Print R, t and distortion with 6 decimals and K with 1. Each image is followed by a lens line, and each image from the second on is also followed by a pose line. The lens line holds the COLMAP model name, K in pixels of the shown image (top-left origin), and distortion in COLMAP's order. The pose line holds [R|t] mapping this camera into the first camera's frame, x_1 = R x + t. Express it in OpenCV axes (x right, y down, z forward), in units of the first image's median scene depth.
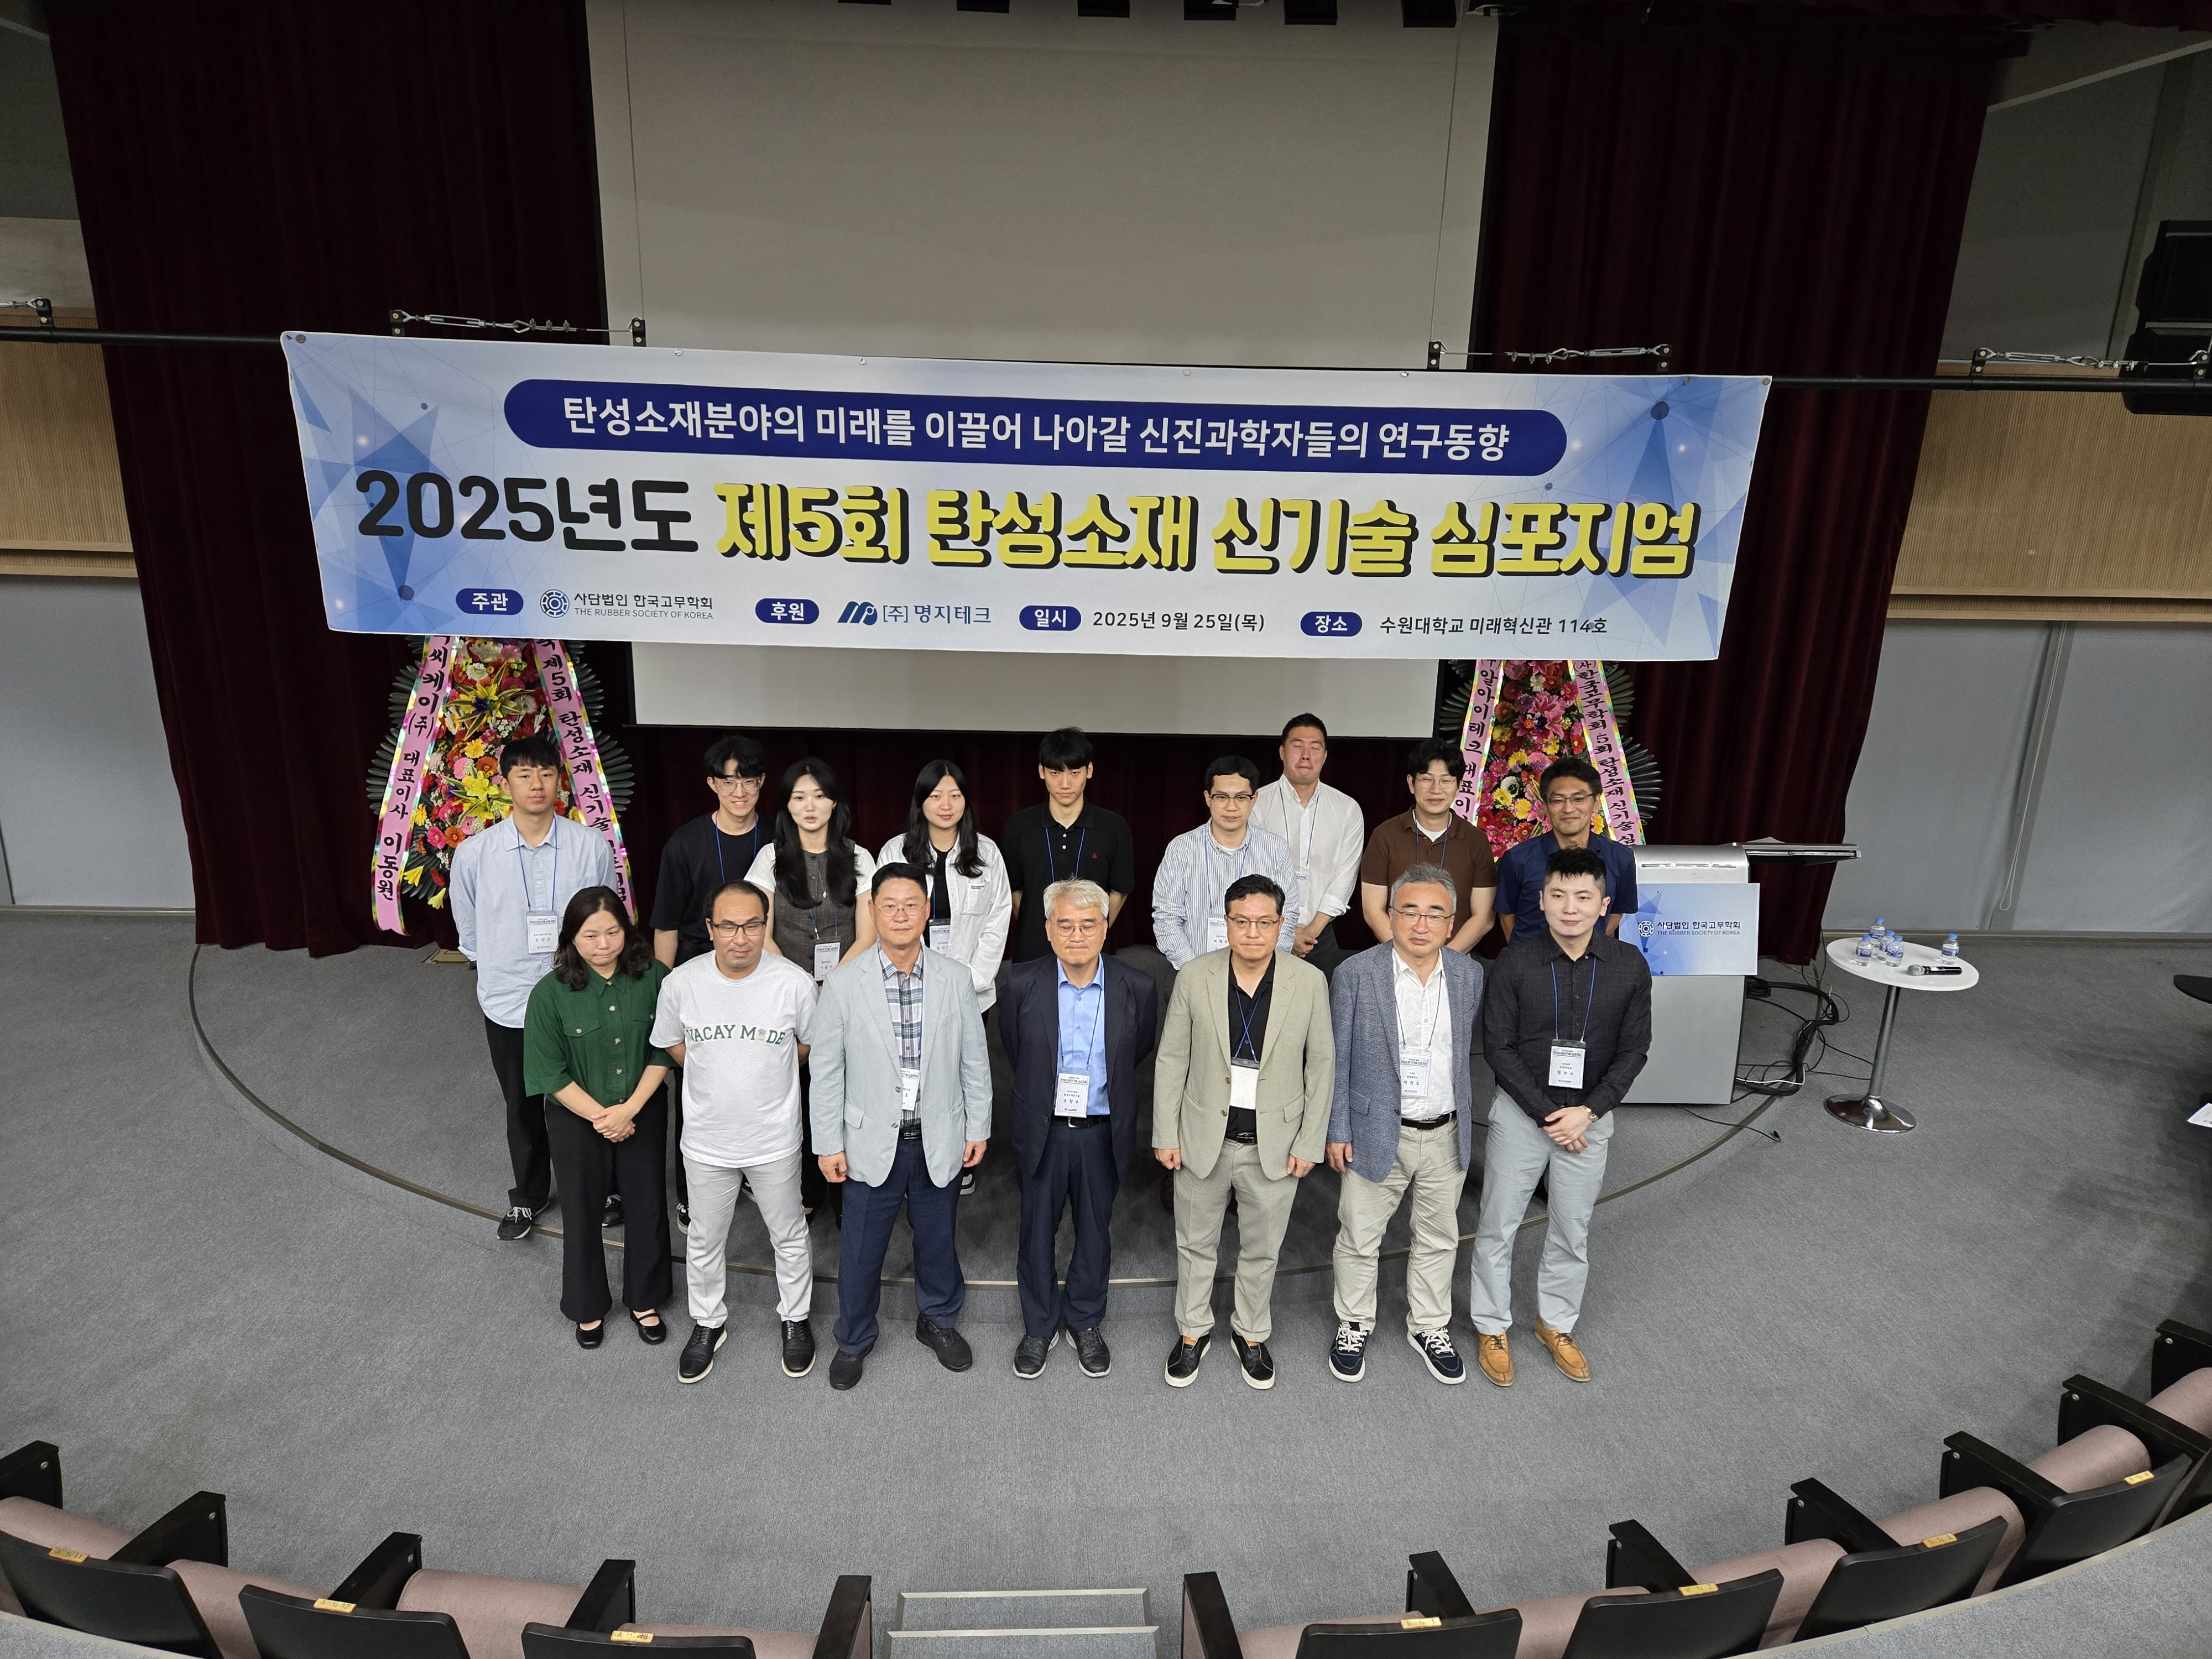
lens RADIAL K [[1493.8, 0, 1106.0], [0, 1493.8, 829.5], [0, 0, 1]] dist [0.030109, -0.000465]
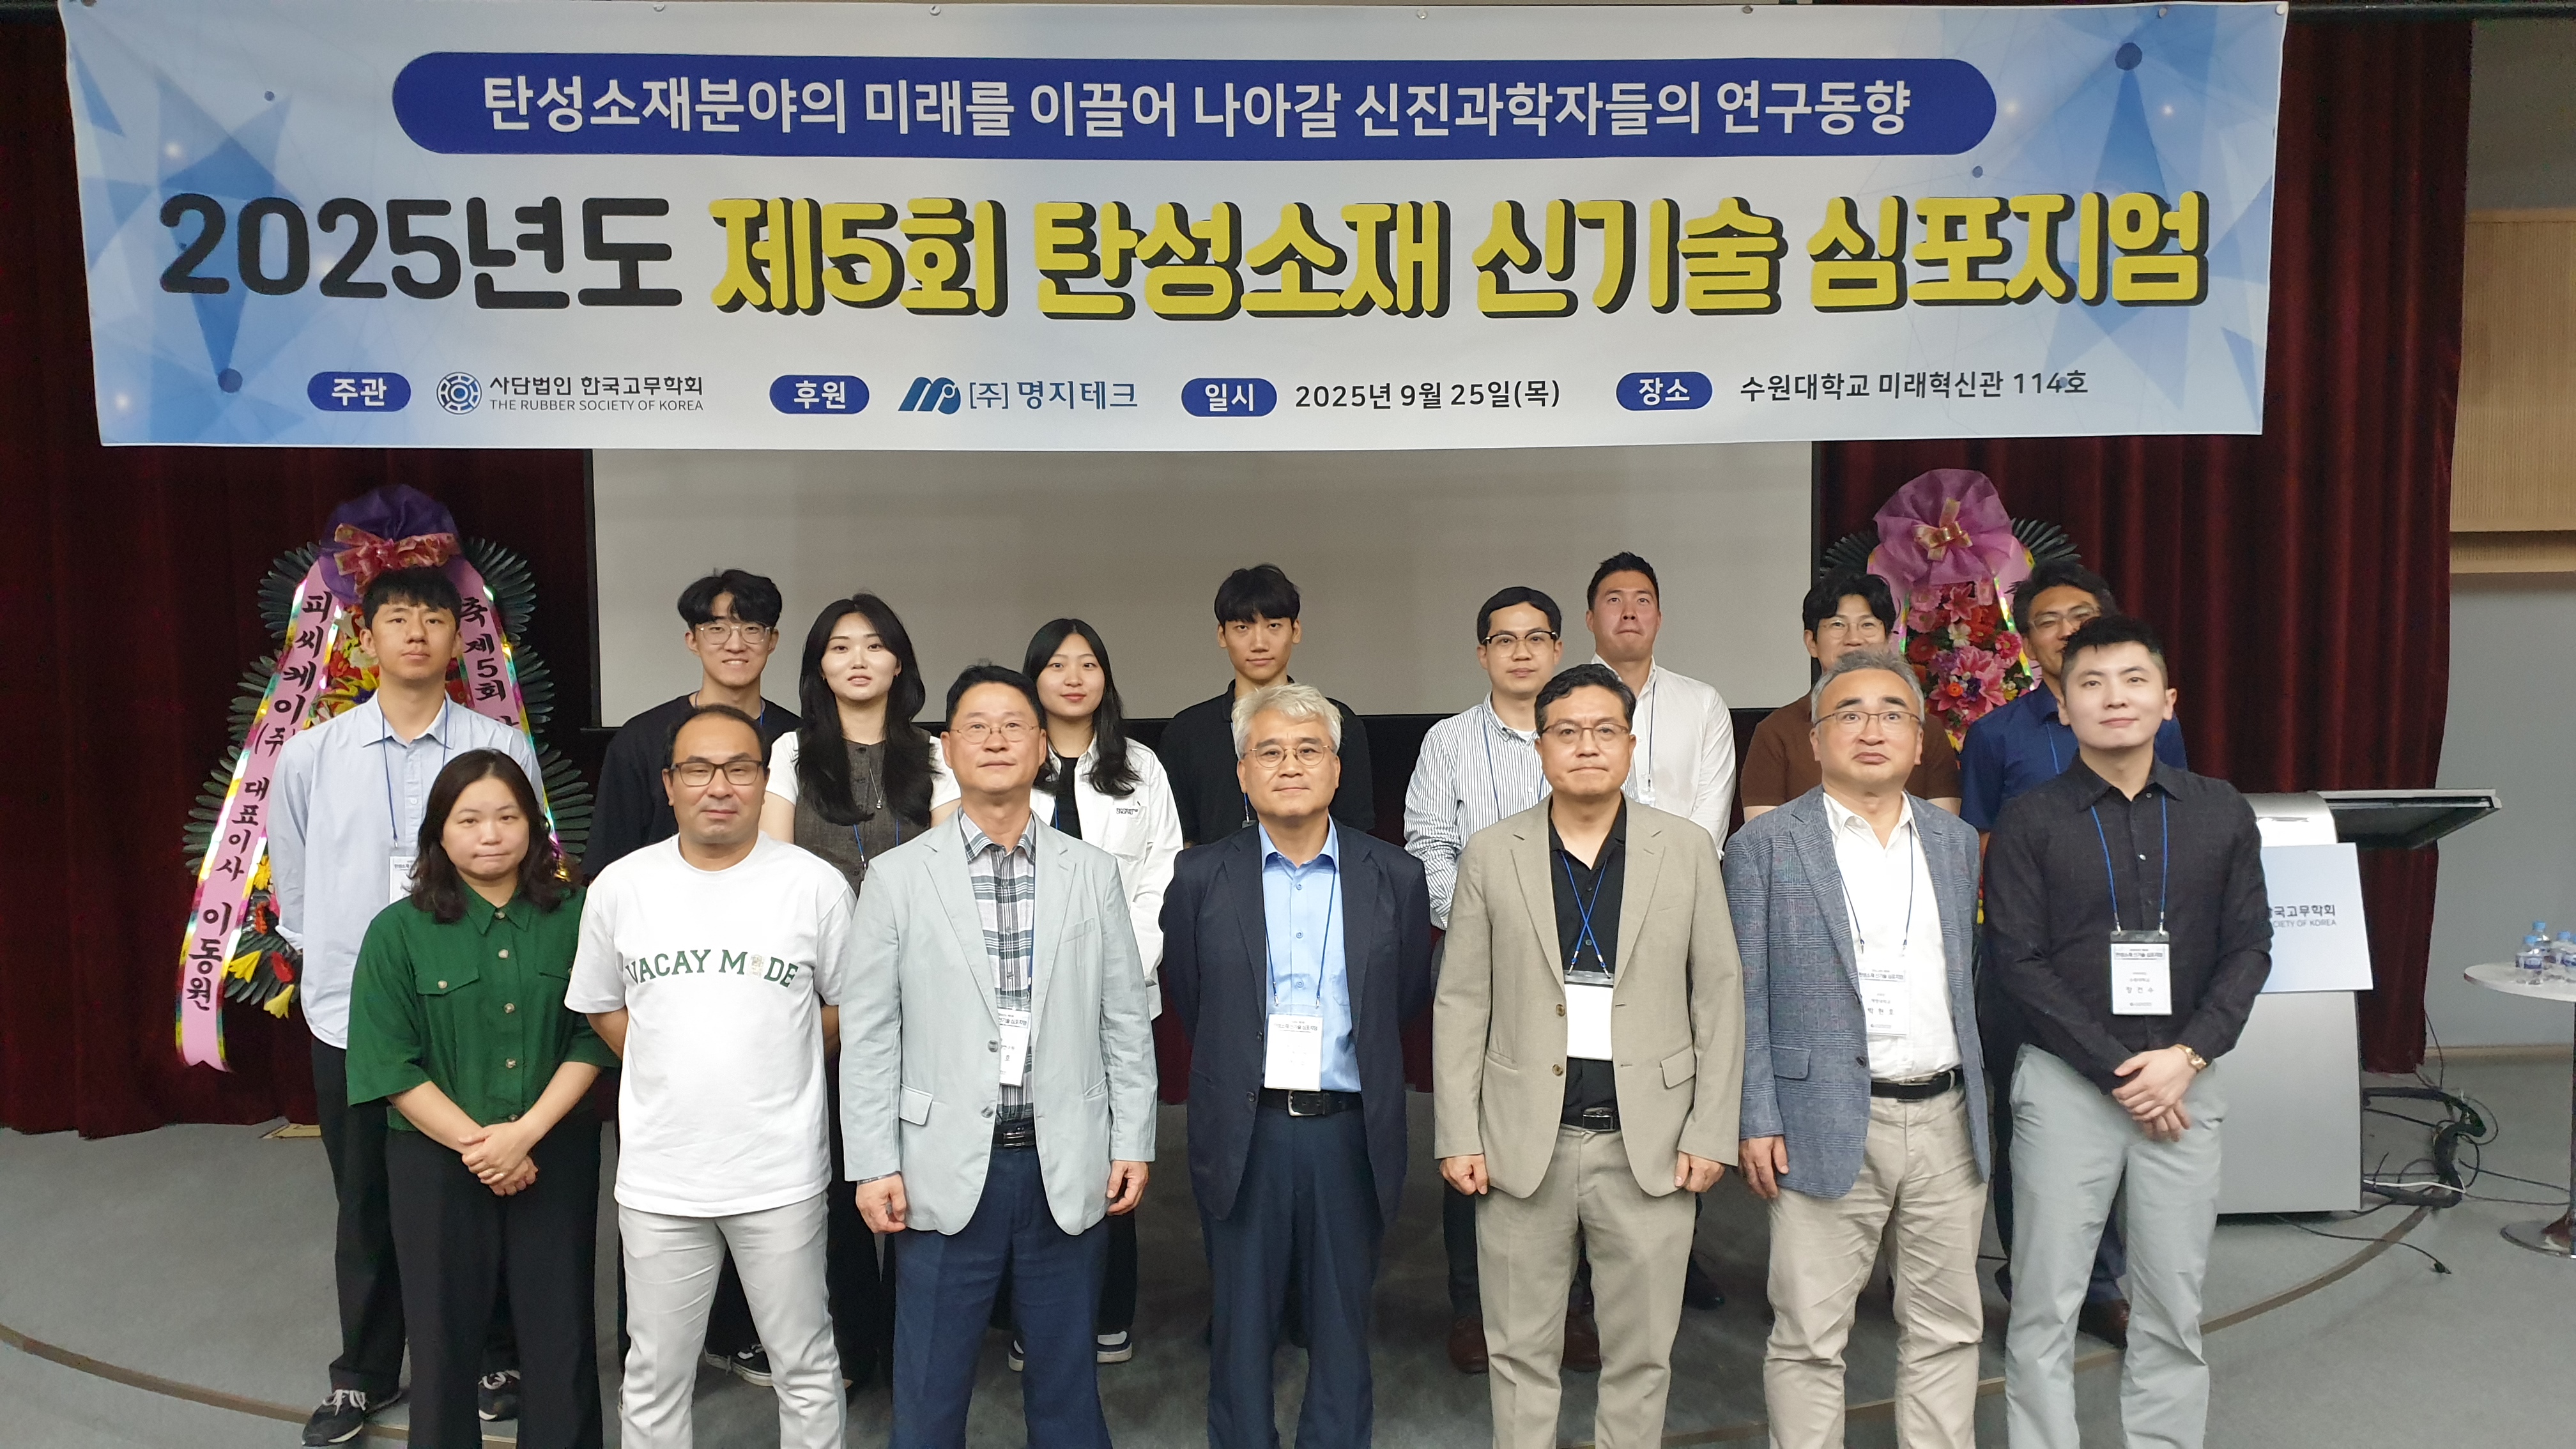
lens RADIAL K [[1849.5, 0, 1309.6], [0, 1849.5, 1031.8], [0, 0, 1]] dist [0.071770, -0.111229]
pose [[0.999102, -0.040984, 0.010721, -0.023112], [0.042345, 0.973501, -0.224727, 0.315892], [-0.001227, 0.224980, 0.974363, 0.286563]]
